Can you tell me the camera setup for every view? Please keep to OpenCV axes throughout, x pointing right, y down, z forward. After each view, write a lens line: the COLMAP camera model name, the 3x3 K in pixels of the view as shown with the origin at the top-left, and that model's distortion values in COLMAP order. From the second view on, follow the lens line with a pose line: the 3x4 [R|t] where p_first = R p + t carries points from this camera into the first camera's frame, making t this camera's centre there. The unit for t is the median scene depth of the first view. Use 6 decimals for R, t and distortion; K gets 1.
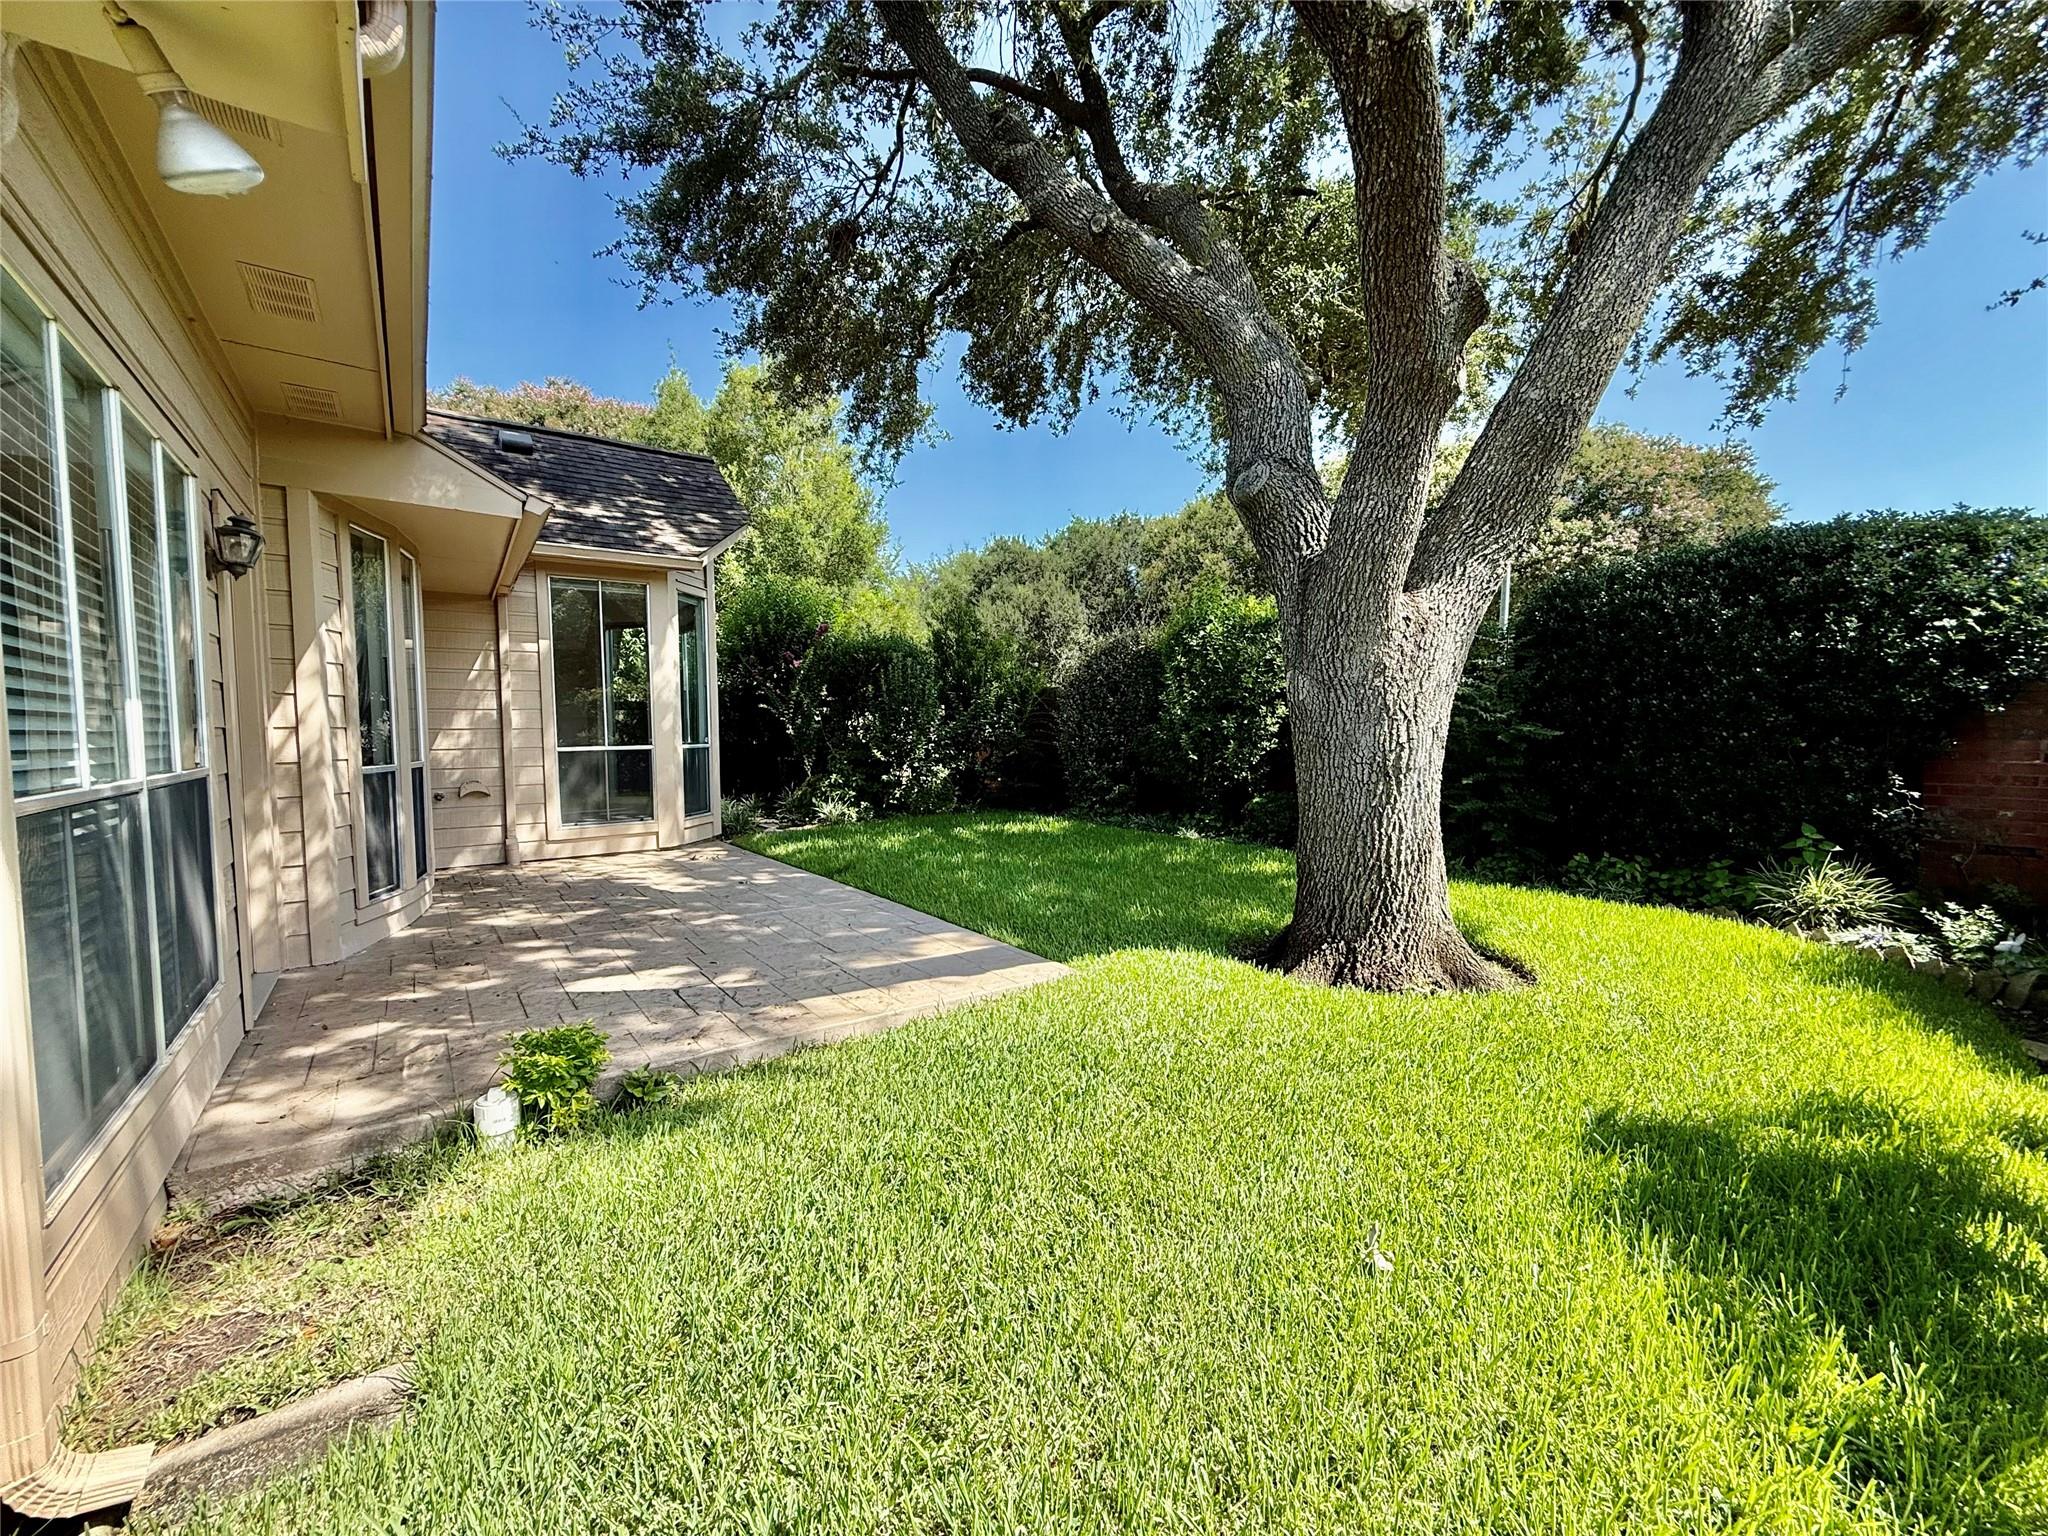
lens RADIAL K [[816.6, 0, 1021.2], [0, 816.6, 768.2], [0, 0, 1]] dist [-0.001209, 0.000185]
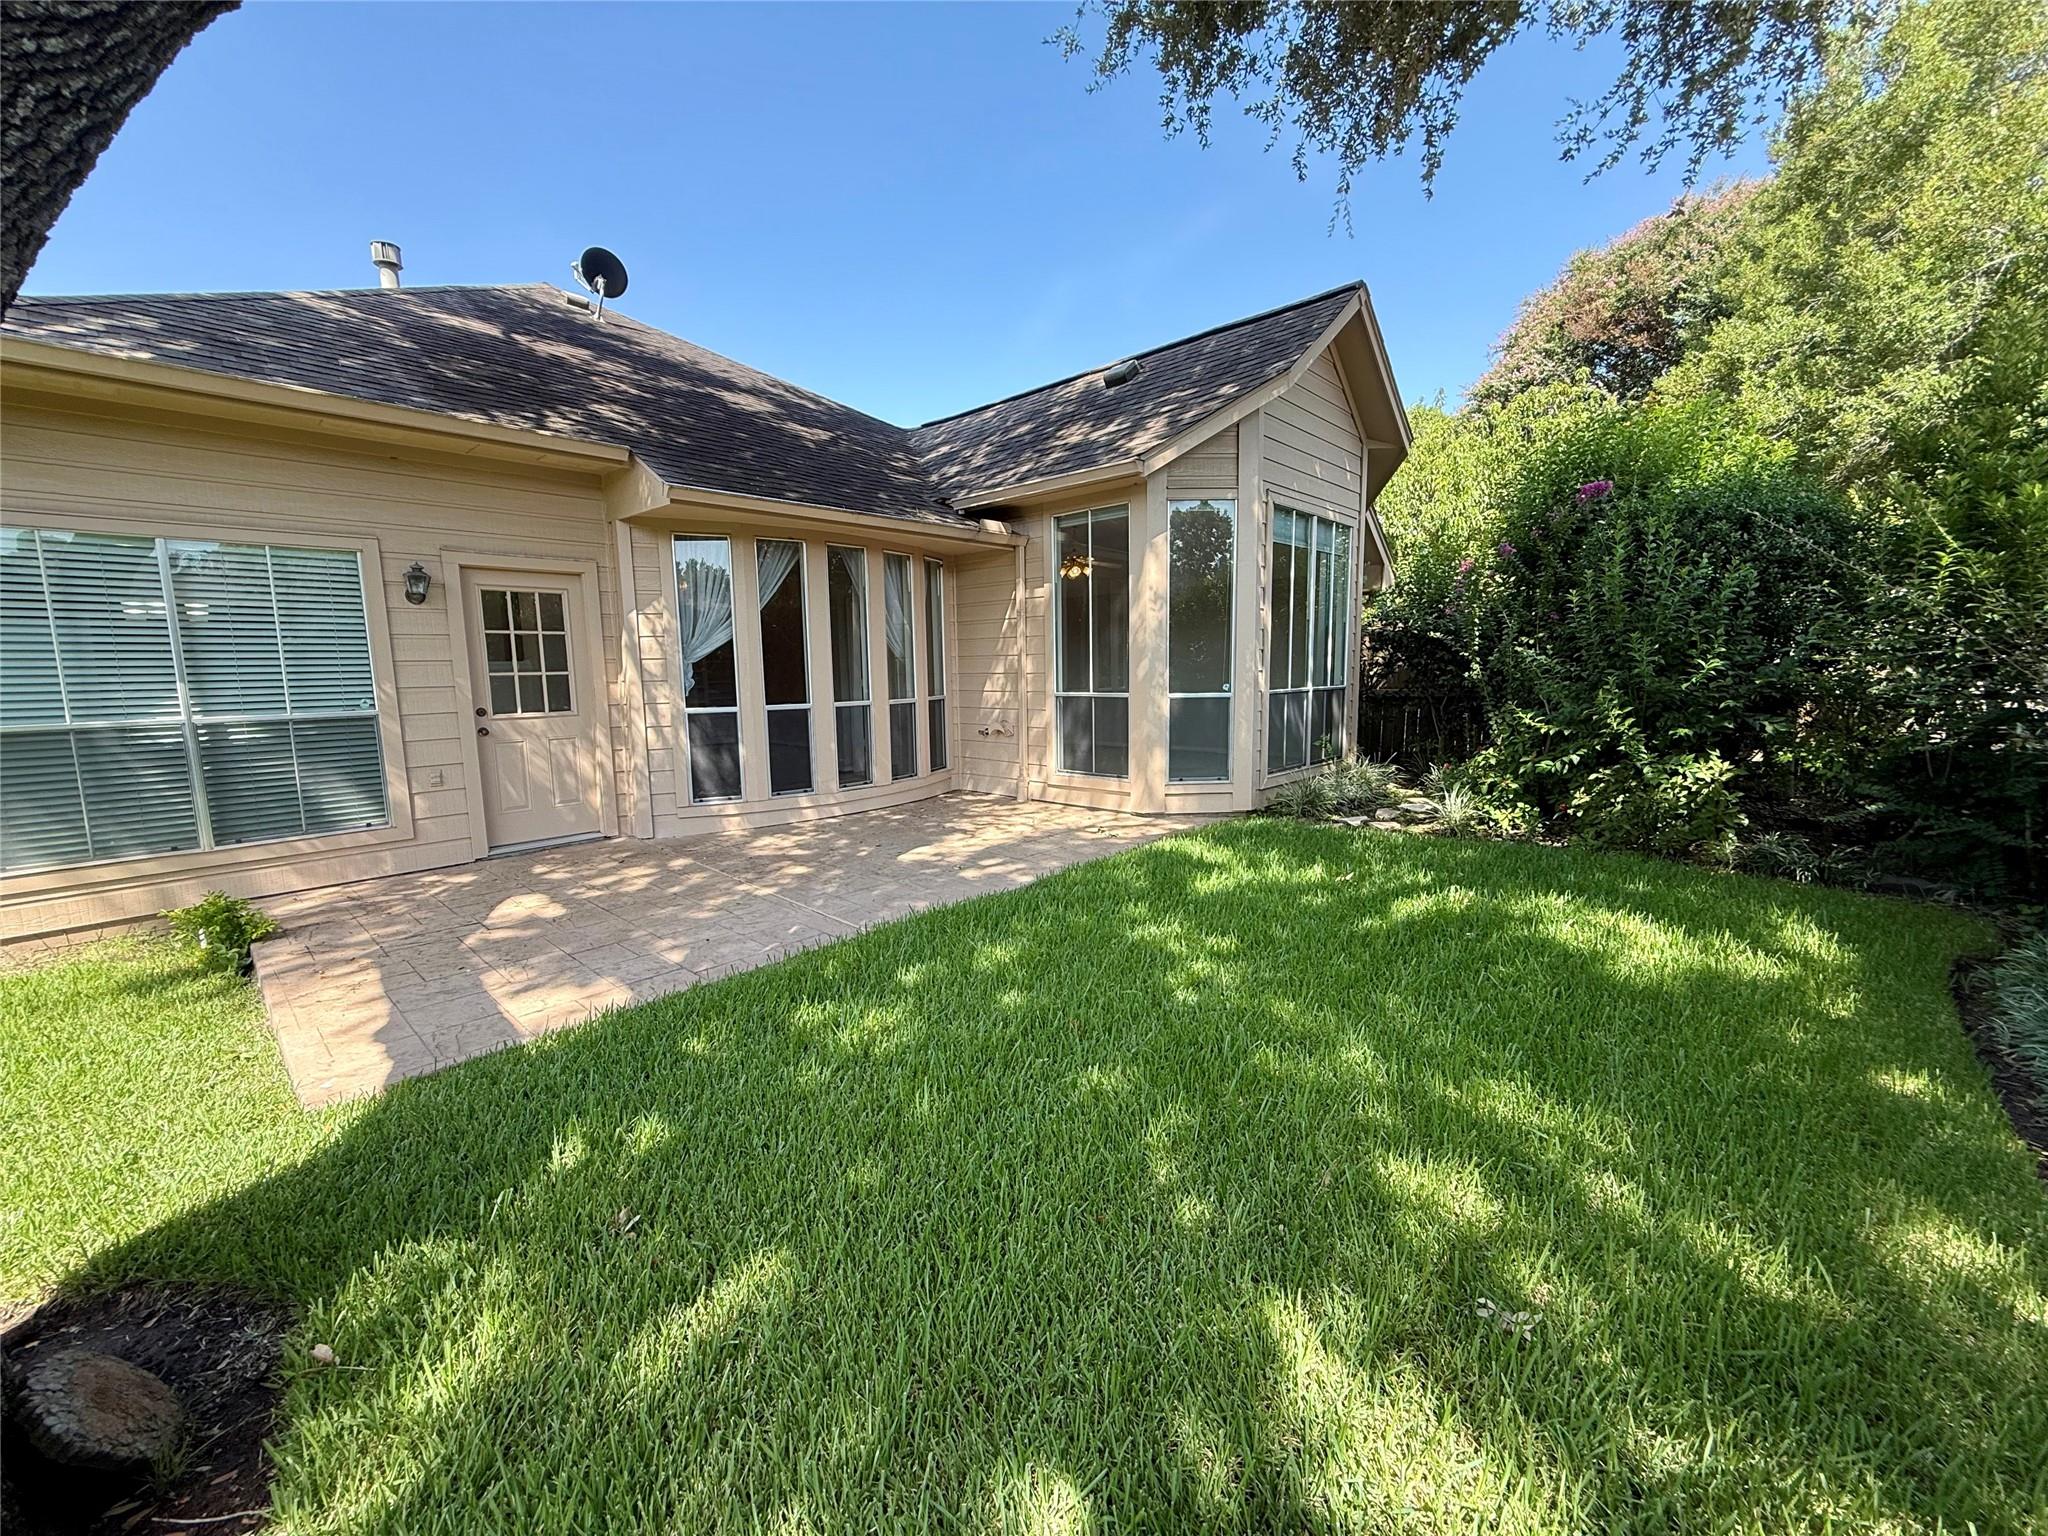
lens RADIAL K [[816.6, 0, 1021.2], [0, 816.6, 768.2], [0, 0, 1]] dist [-0.001209, 0.000185]
pose [[0.173476, 0.128084, -0.976474, 0.678833], [-0.033483, 0.991700, 0.124133, -0.094313], [0.984269, 0.011161, 0.176325, 1.323357]]
